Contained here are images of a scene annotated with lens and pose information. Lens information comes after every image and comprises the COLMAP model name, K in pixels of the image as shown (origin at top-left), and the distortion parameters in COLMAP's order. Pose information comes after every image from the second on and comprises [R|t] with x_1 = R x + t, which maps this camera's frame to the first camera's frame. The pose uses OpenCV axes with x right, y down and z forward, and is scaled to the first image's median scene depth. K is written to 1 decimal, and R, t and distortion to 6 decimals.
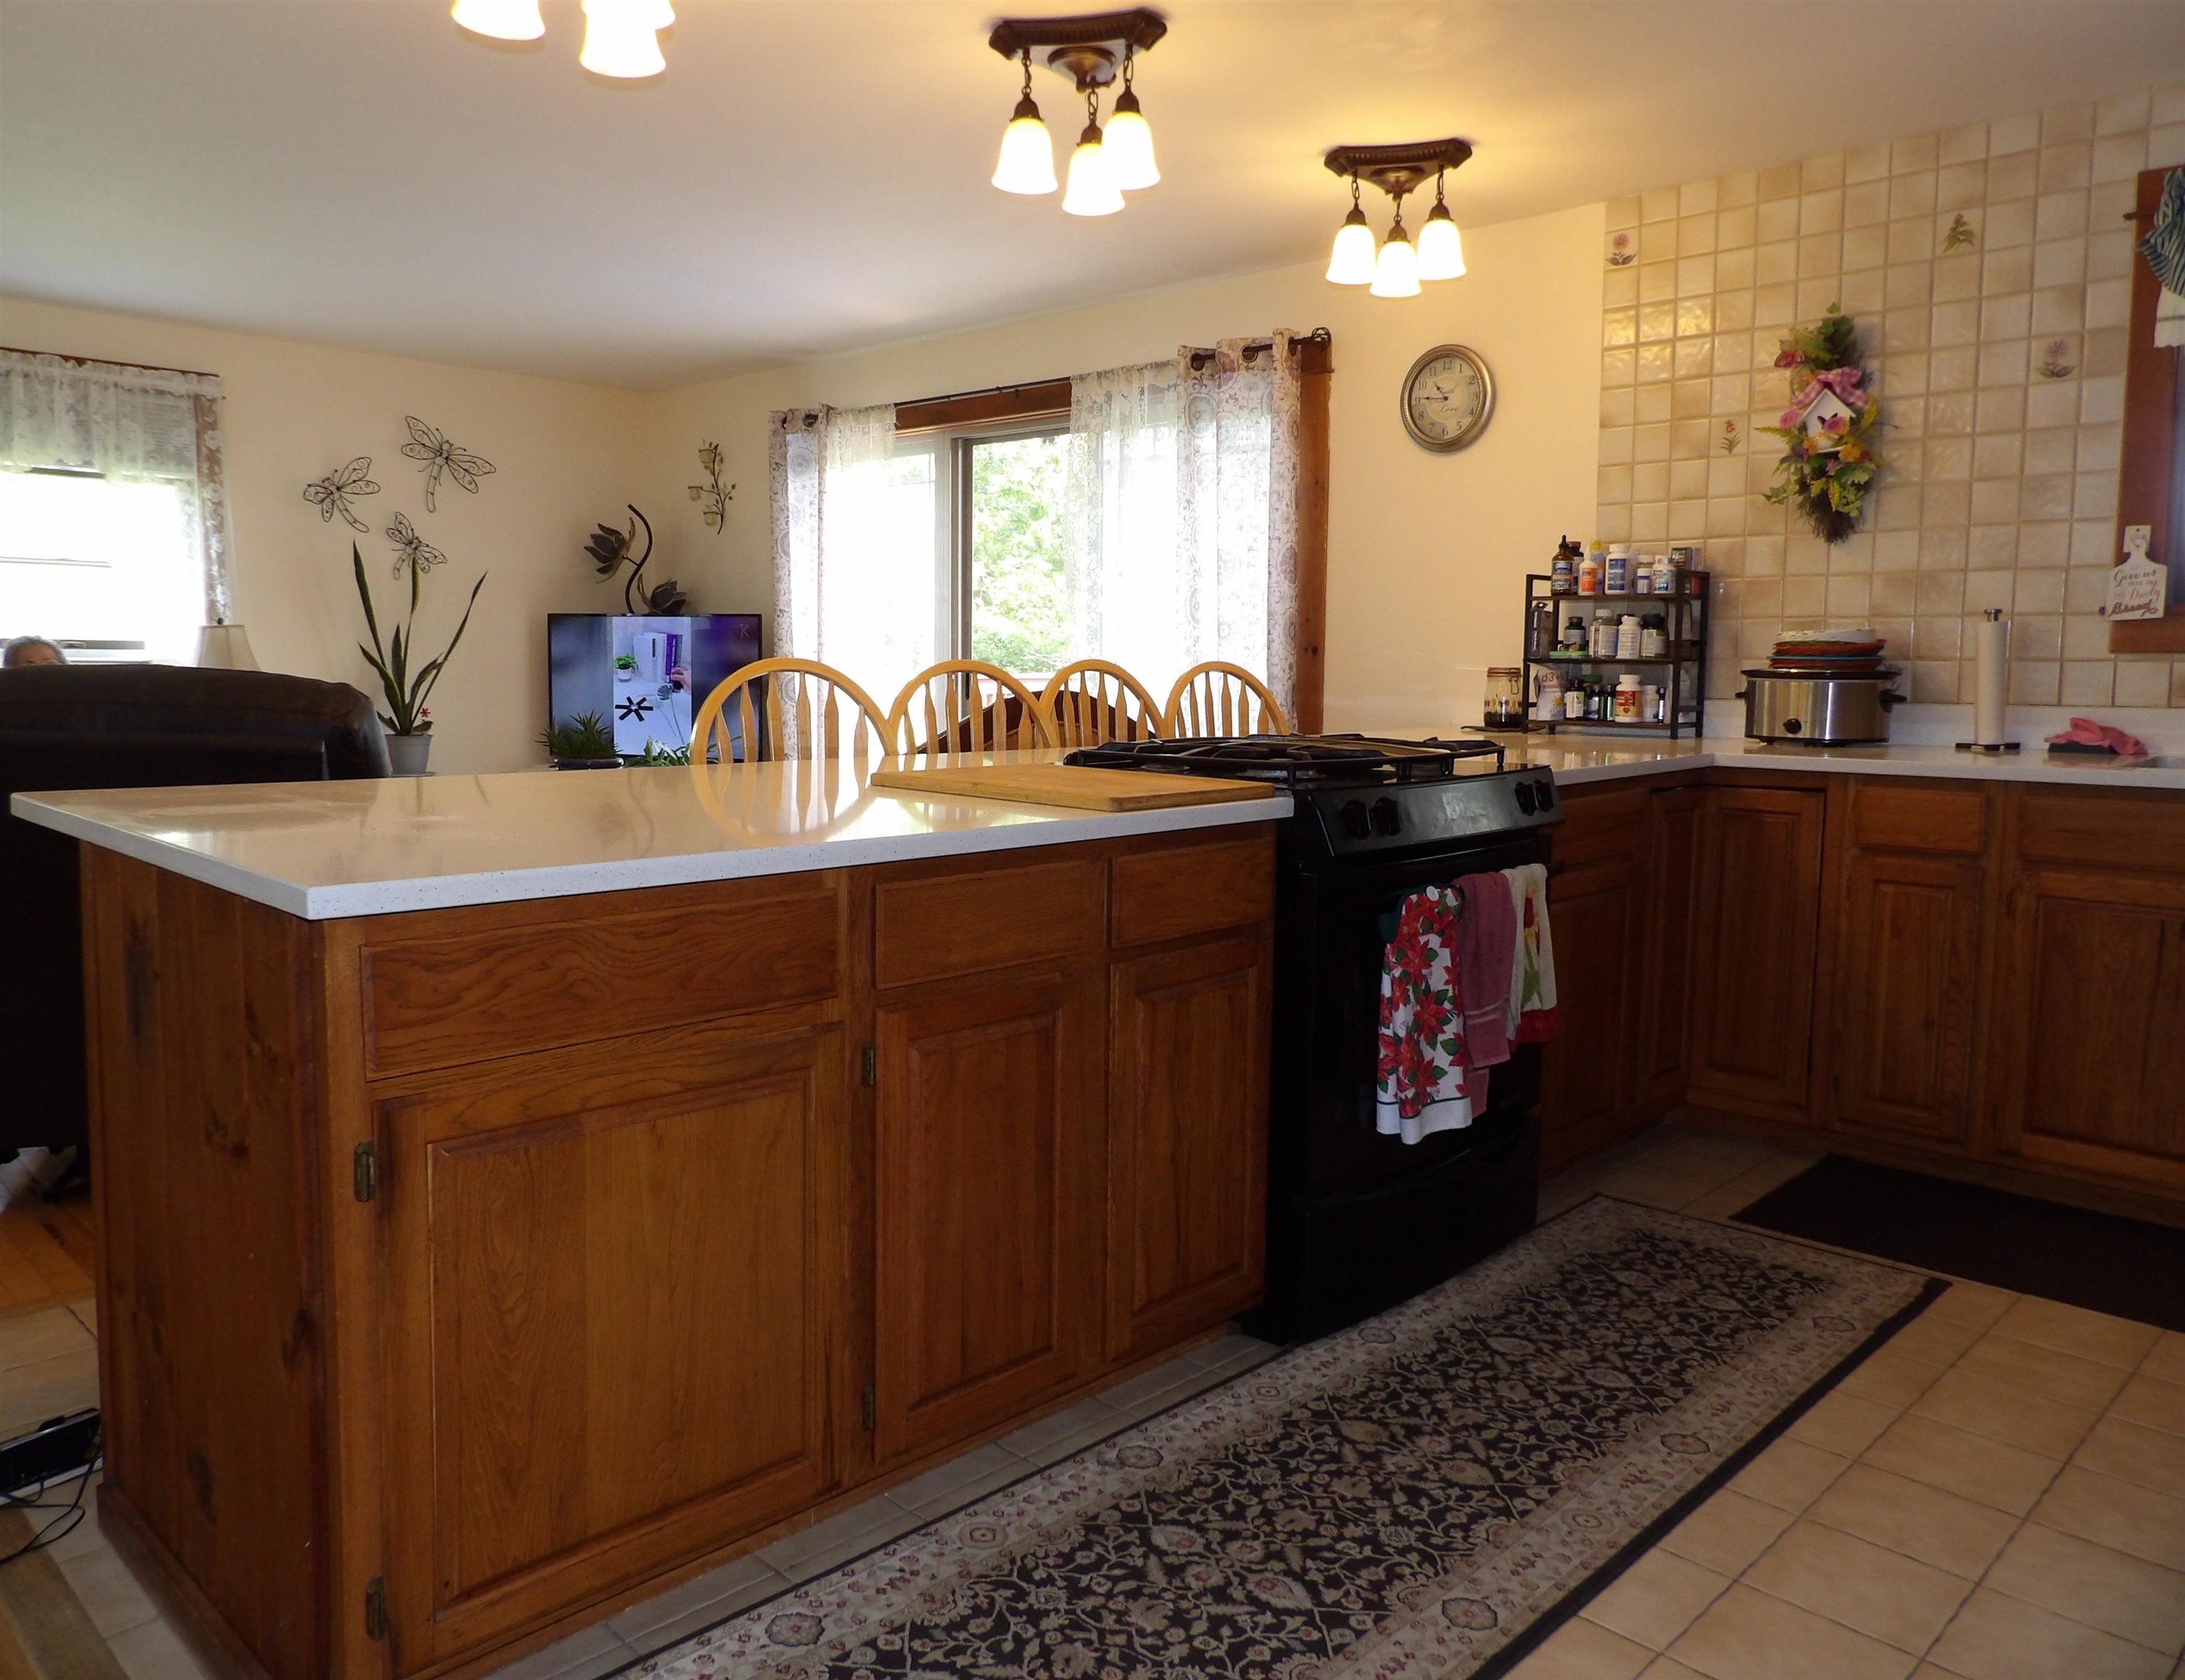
lens RADIAL K [[1610.4, 0, 1092.5], [0, 1610.4, 840.0], [0, 0, 1]] dist [0.001045, 0.001414]
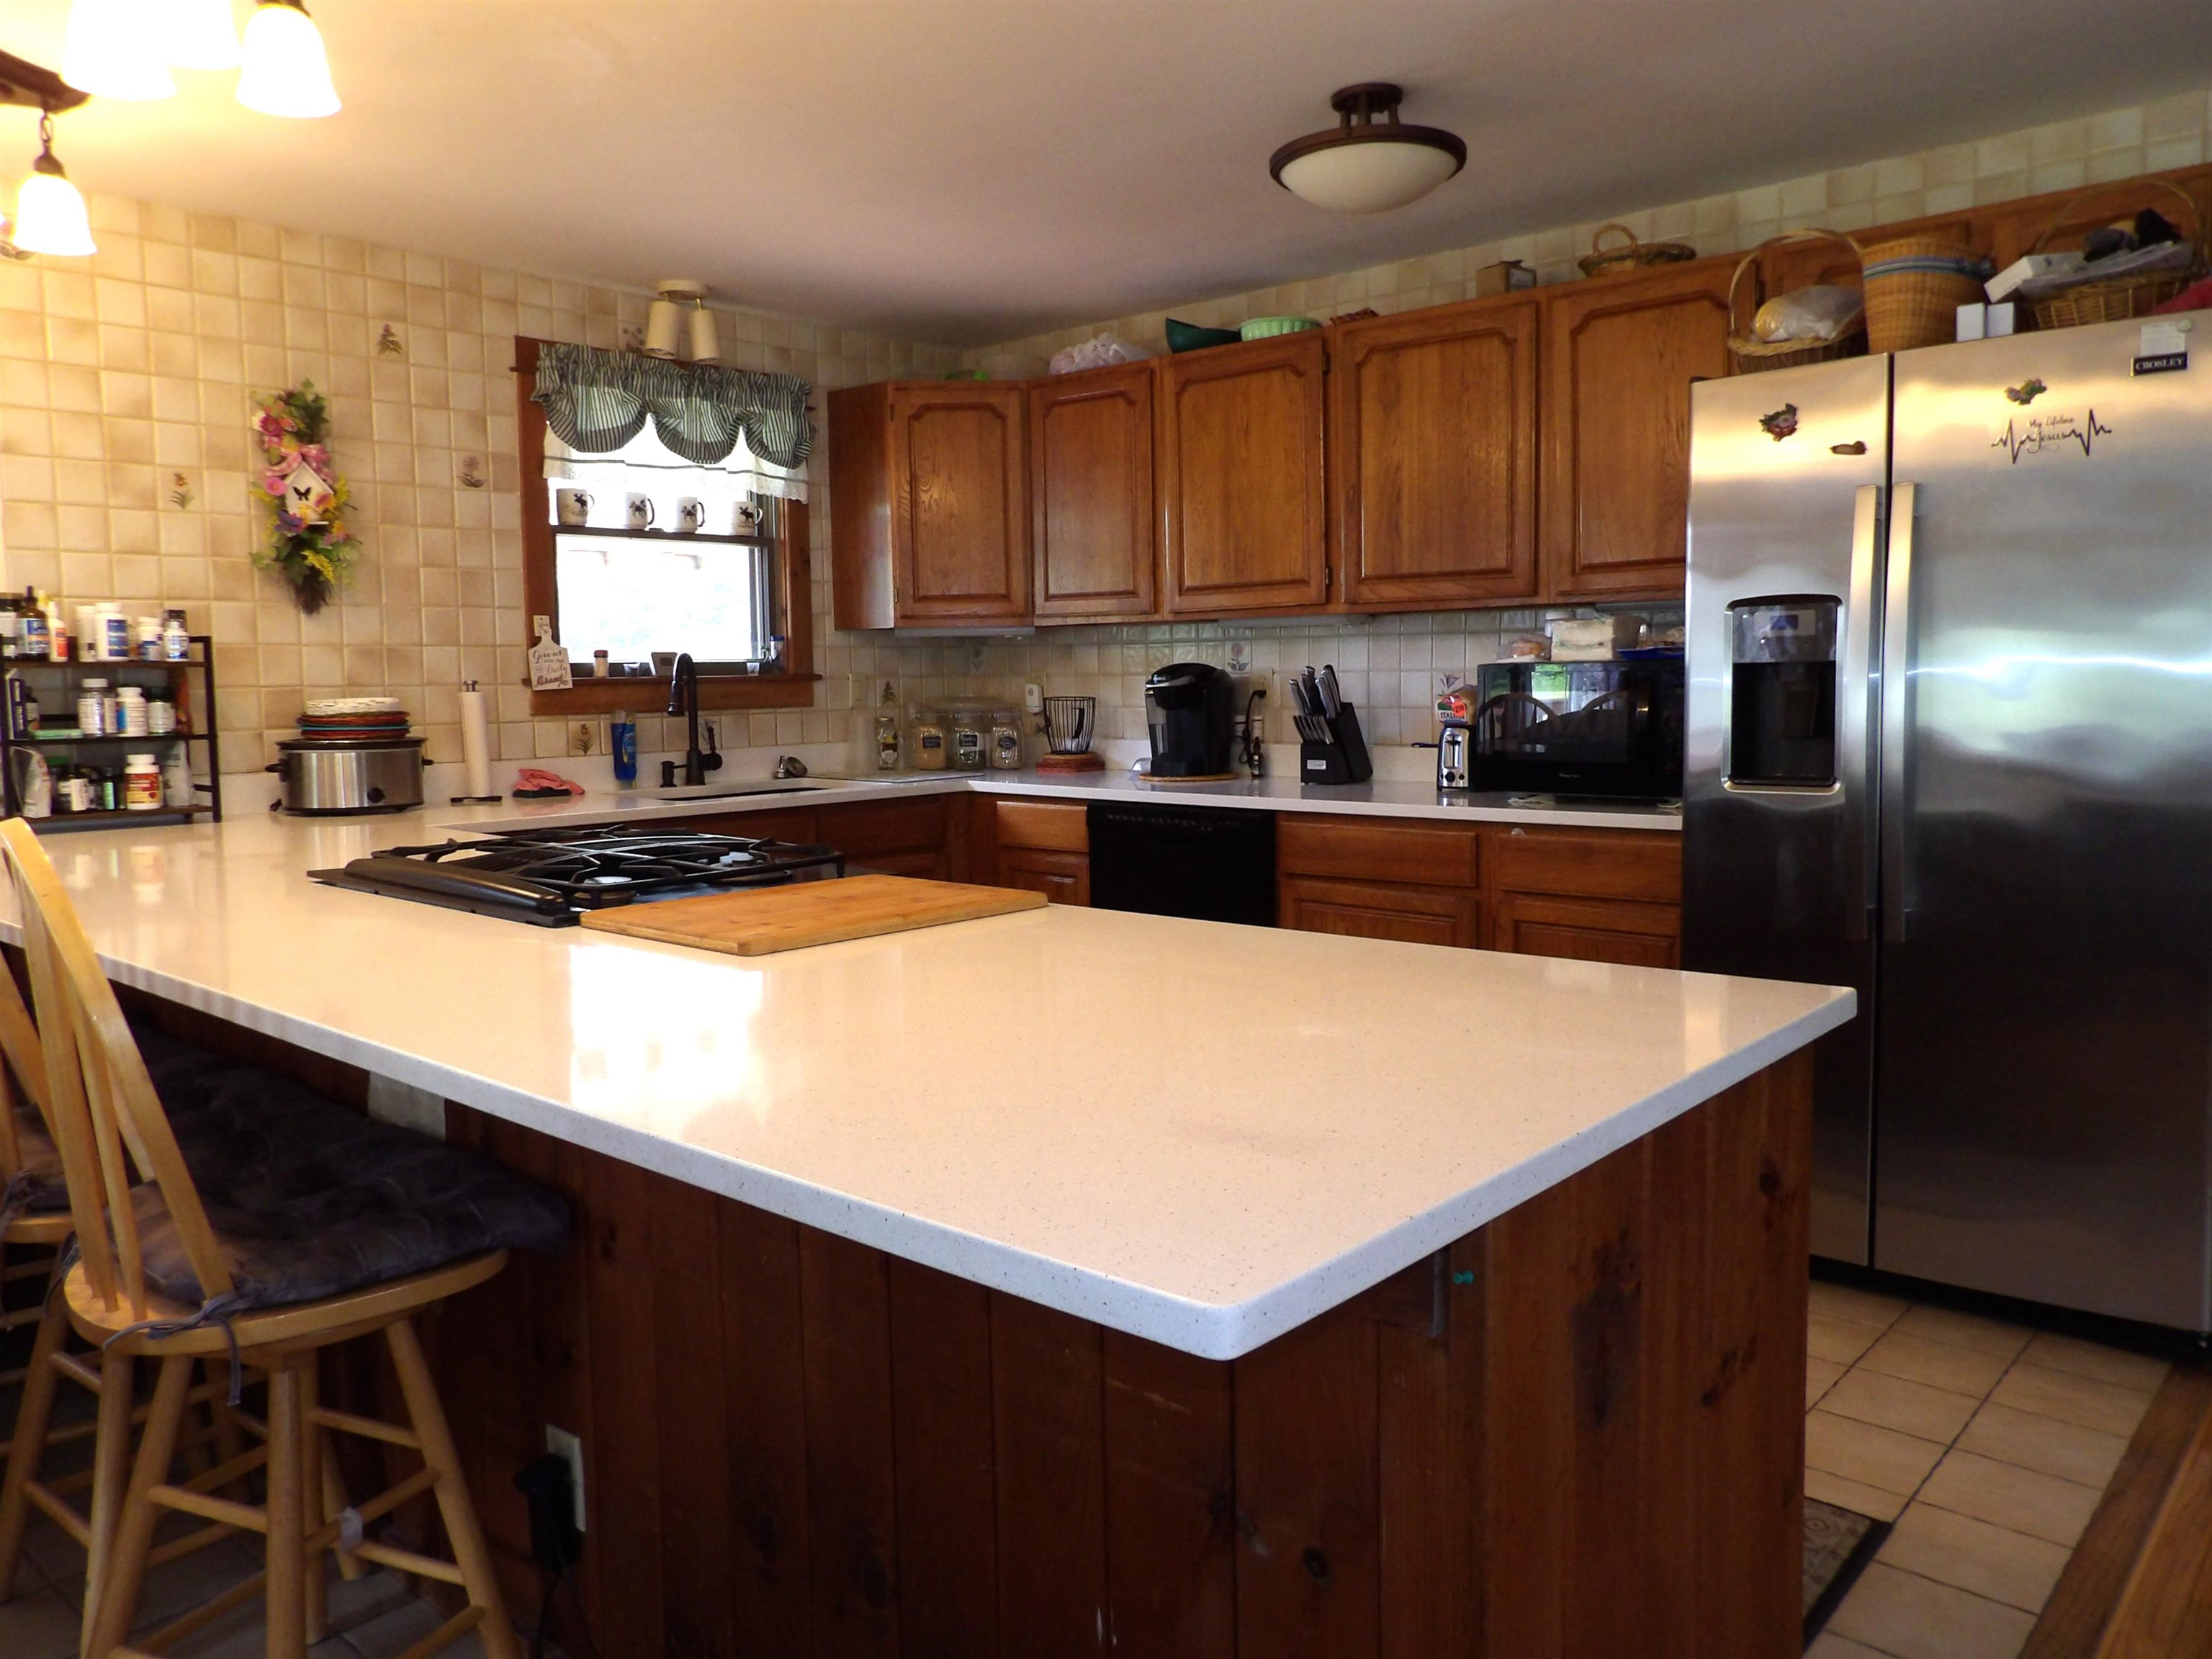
lens RADIAL K [[1657.1, 0, 1090.0], [0, 1657.1, 815.1], [0, 0, 1]] dist [-0.023762, 0.040871]
pose [[-0.034684, -0.087728, 0.995540, -0.609459], [0.124075, 0.988055, 0.091391, -0.095962], [-0.991667, 0.126691, -0.023385, 0.568312]]
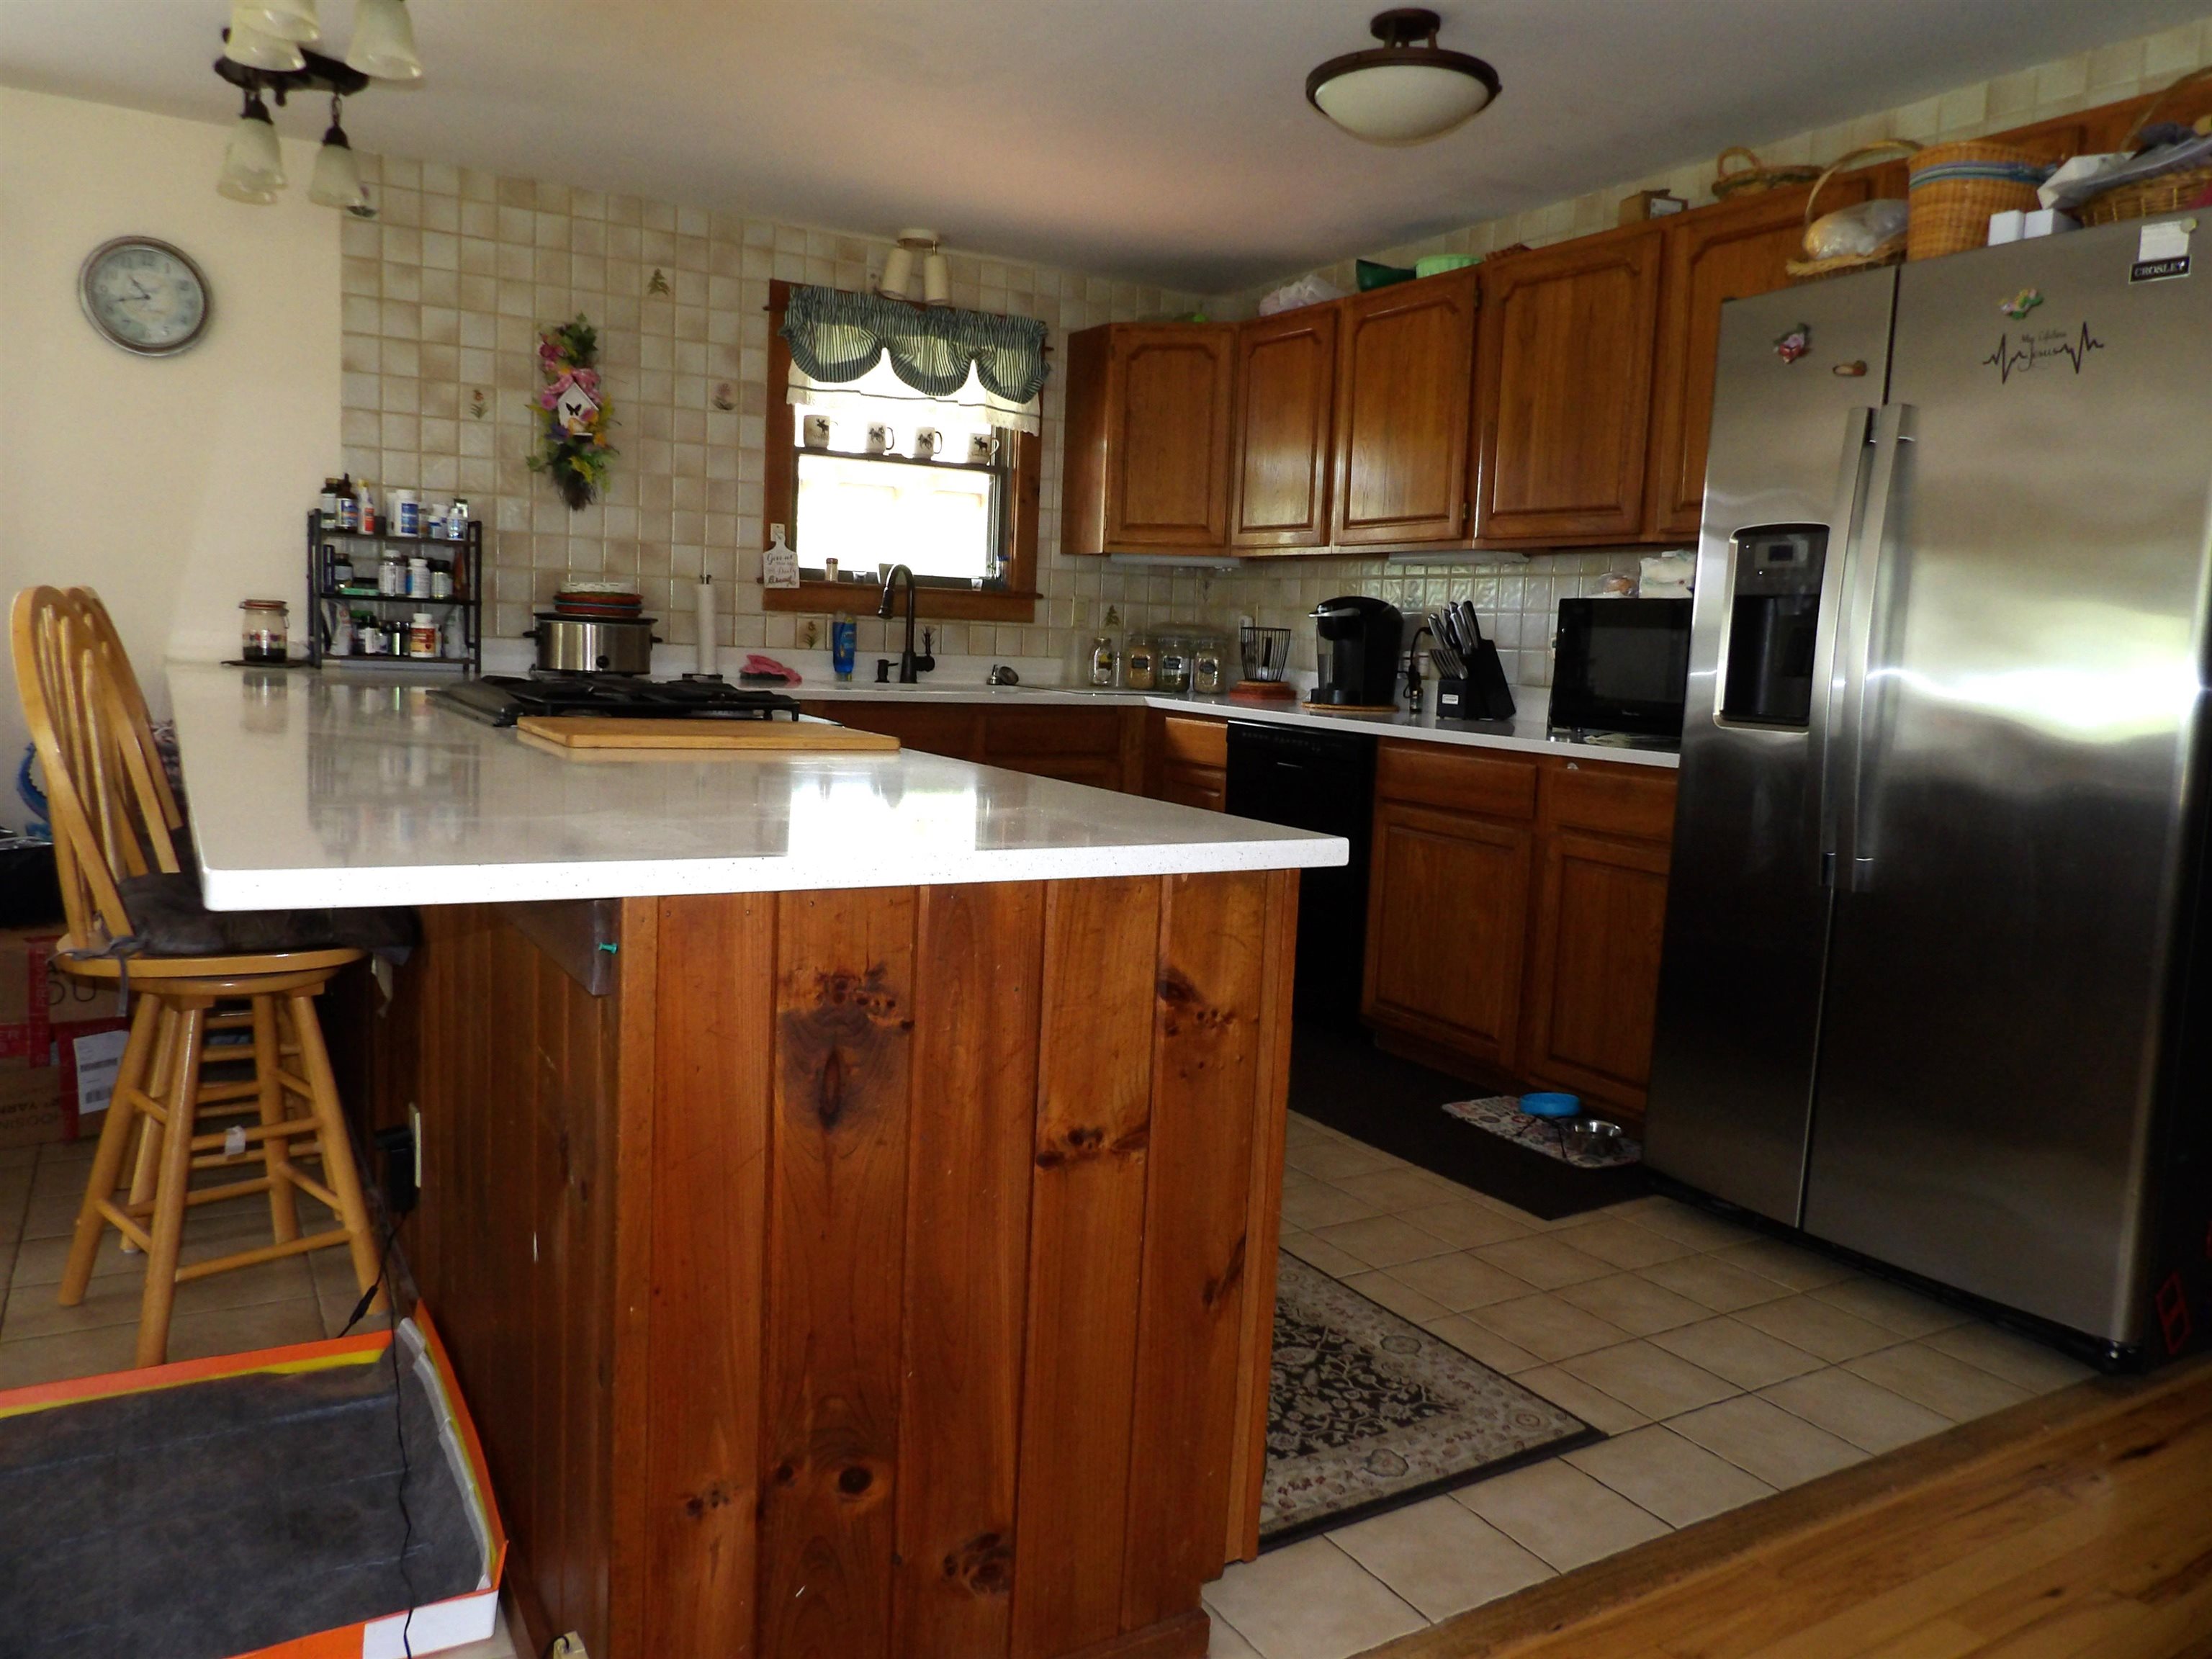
lens RADIAL K [[1616.6, 0, 1077.6], [0, 1616.6, 811.3], [0, 0, 1]] dist [-0.019475, 0.032234]
pose [[0.277351, -0.094685, 0.956092, -0.634054], [0.061475, 0.994842, 0.080689, -0.033965], [-0.958800, 0.036397, 0.281741, 0.308409]]
